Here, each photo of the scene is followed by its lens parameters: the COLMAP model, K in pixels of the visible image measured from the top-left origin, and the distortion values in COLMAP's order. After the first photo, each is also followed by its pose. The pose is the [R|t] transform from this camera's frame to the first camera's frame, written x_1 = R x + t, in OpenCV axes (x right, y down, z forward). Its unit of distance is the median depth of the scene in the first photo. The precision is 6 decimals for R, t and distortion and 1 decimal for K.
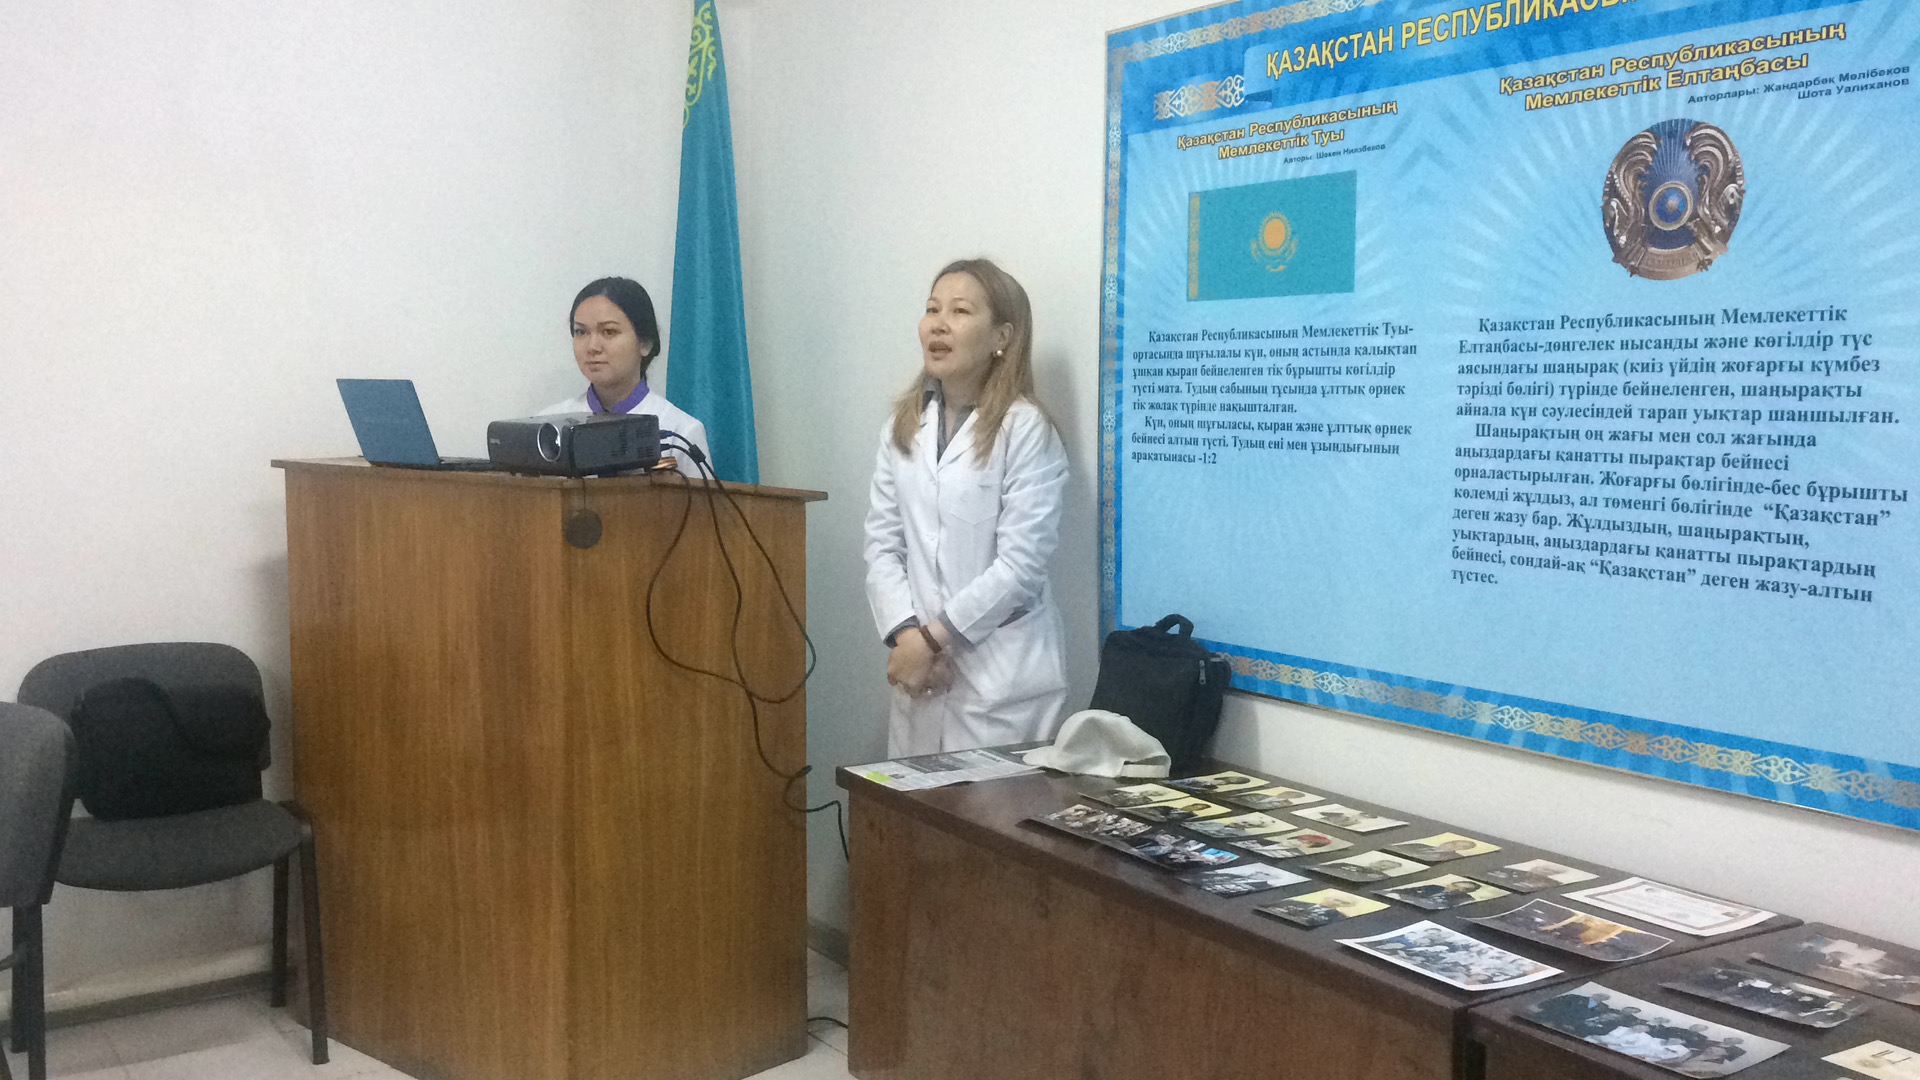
lens RADIAL K [[1815.1, 0, 953.8], [0, 1815.1, 536.2], [0, 0, 1]] dist [0.096148, -0.134849]
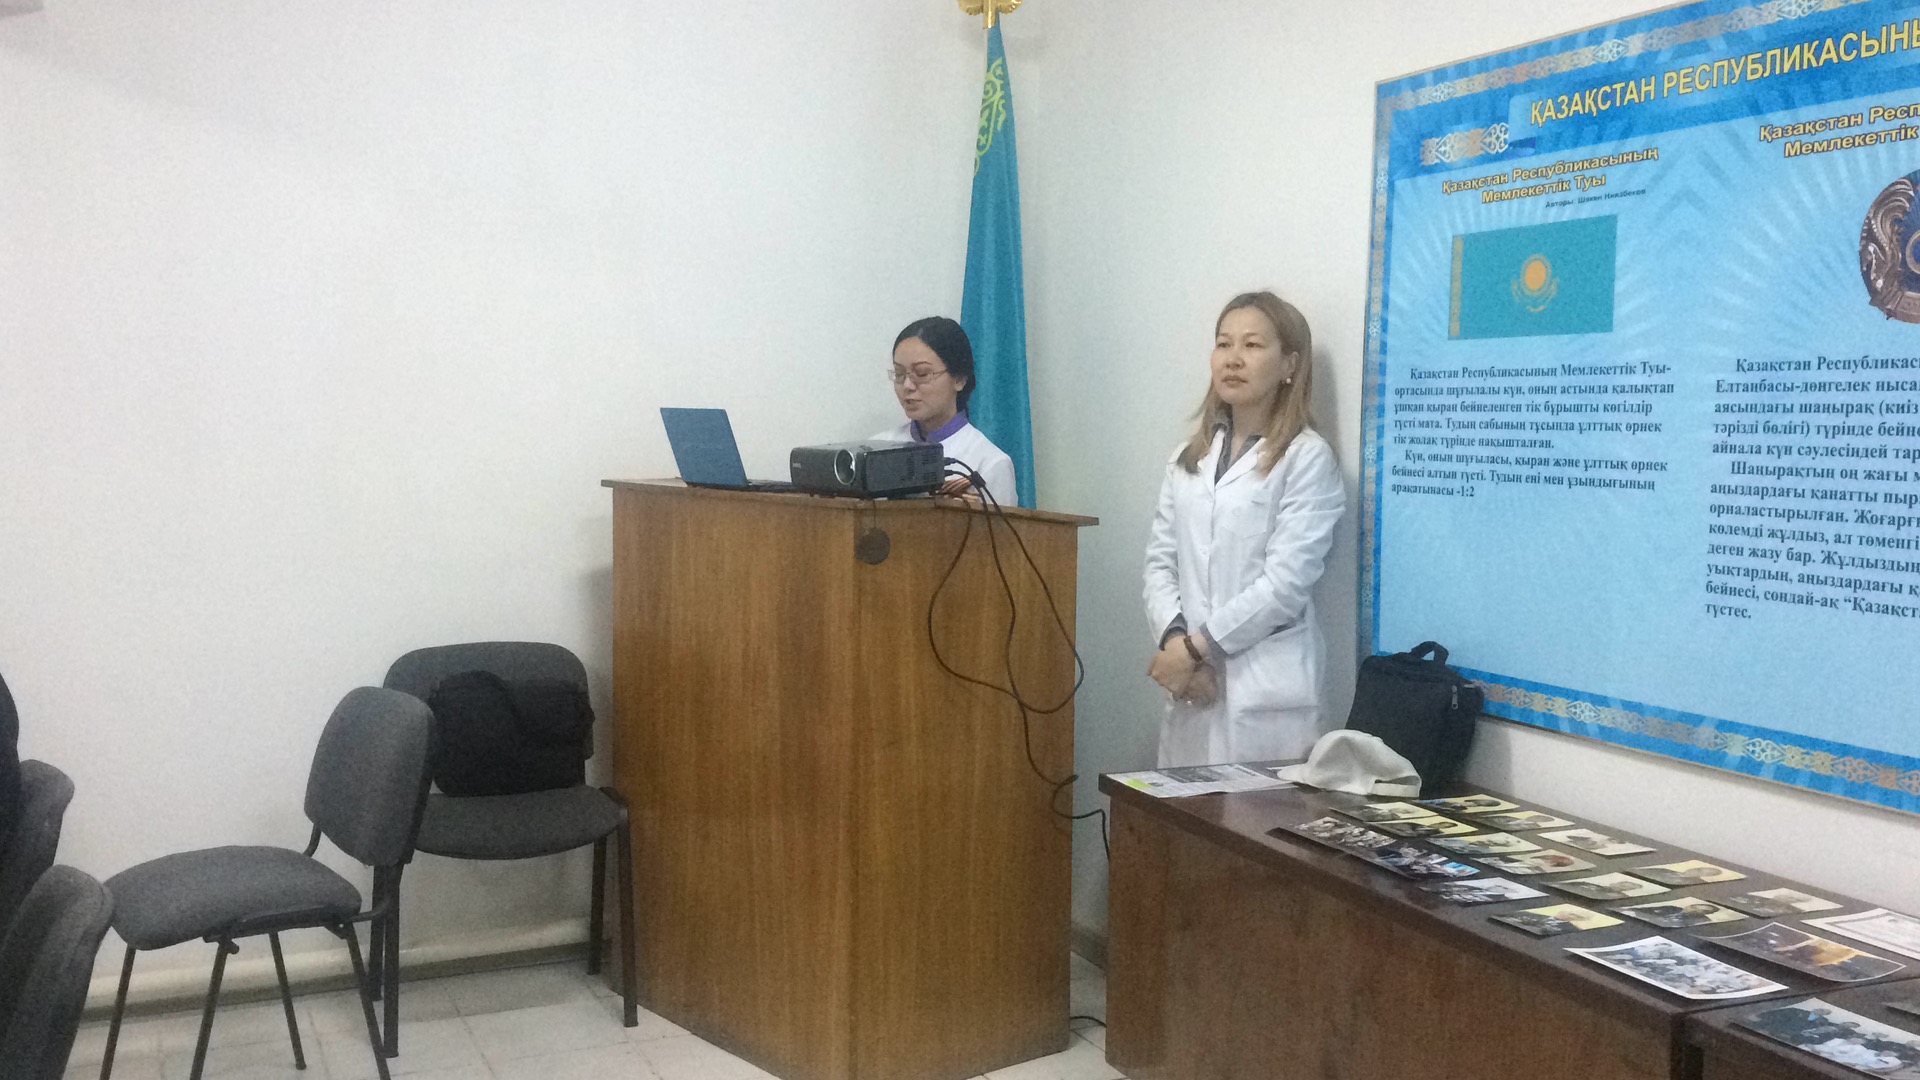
lens RADIAL K [[1815.1, 0, 953.8], [0, 1815.1, 536.2], [0, 0, 1]] dist [0.096148, -0.134849]
pose [[0.987728, 0.020864, -0.154782, 0.015069], [-0.023451, 0.999614, -0.014902, 0.005645], [0.154412, 0.018349, 0.987836, -0.079205]]
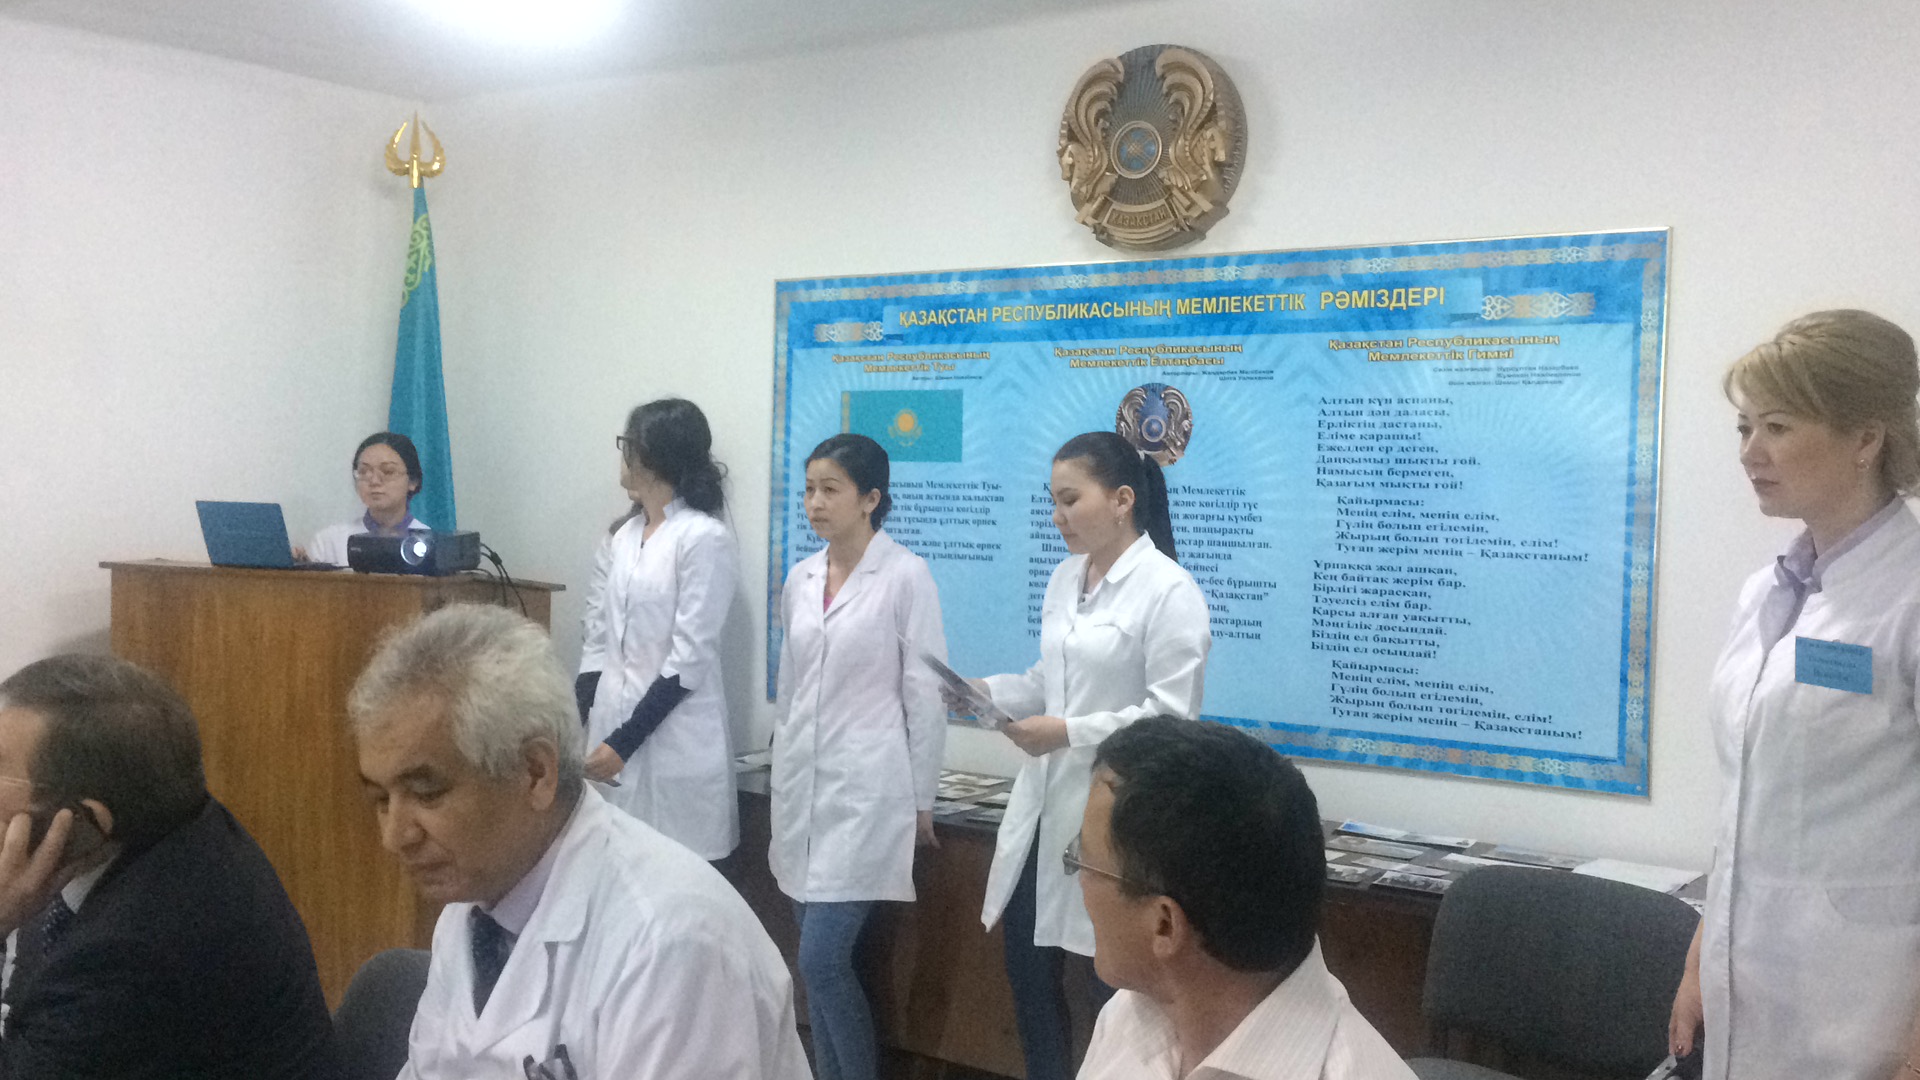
lens RADIAL K [[1815.1, 0, 953.8], [0, 1815.1, 536.2], [0, 0, 1]] dist [0.096148, -0.134849]
pose [[0.923770, 0.006482, 0.382894, -0.422903], [0.012711, 0.998787, -0.047573, 0.010932], [-0.382738, 0.048814, 0.922567, -0.516217]]
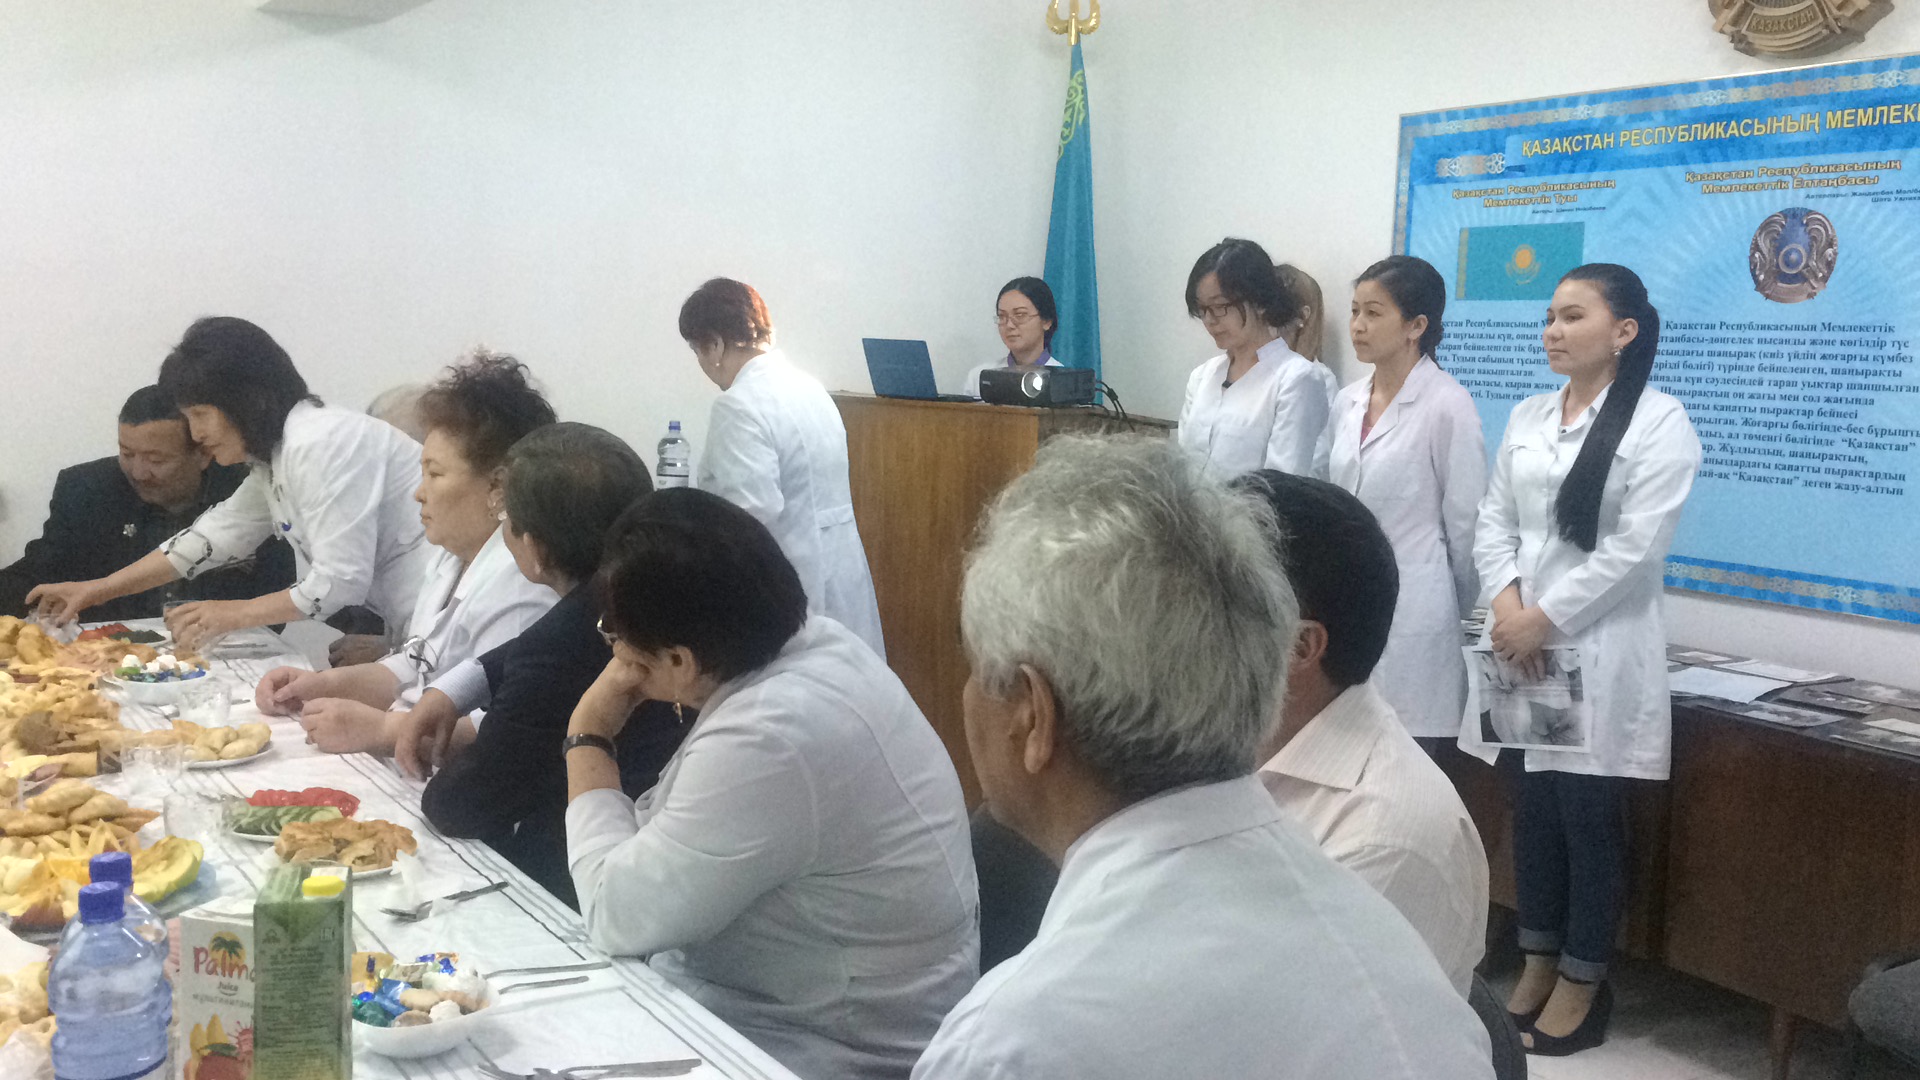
lens RADIAL K [[1822.2, 0, 948.6], [0, 1822.2, 535.1], [0, 0, 1]] dist [0.094262, -0.138322]
pose [[0.999167, 0.027970, -0.029715, -0.271821], [-0.027128, 0.999229, 0.028375, 0.037565], [0.030485, -0.027545, 0.999156, -0.602912]]
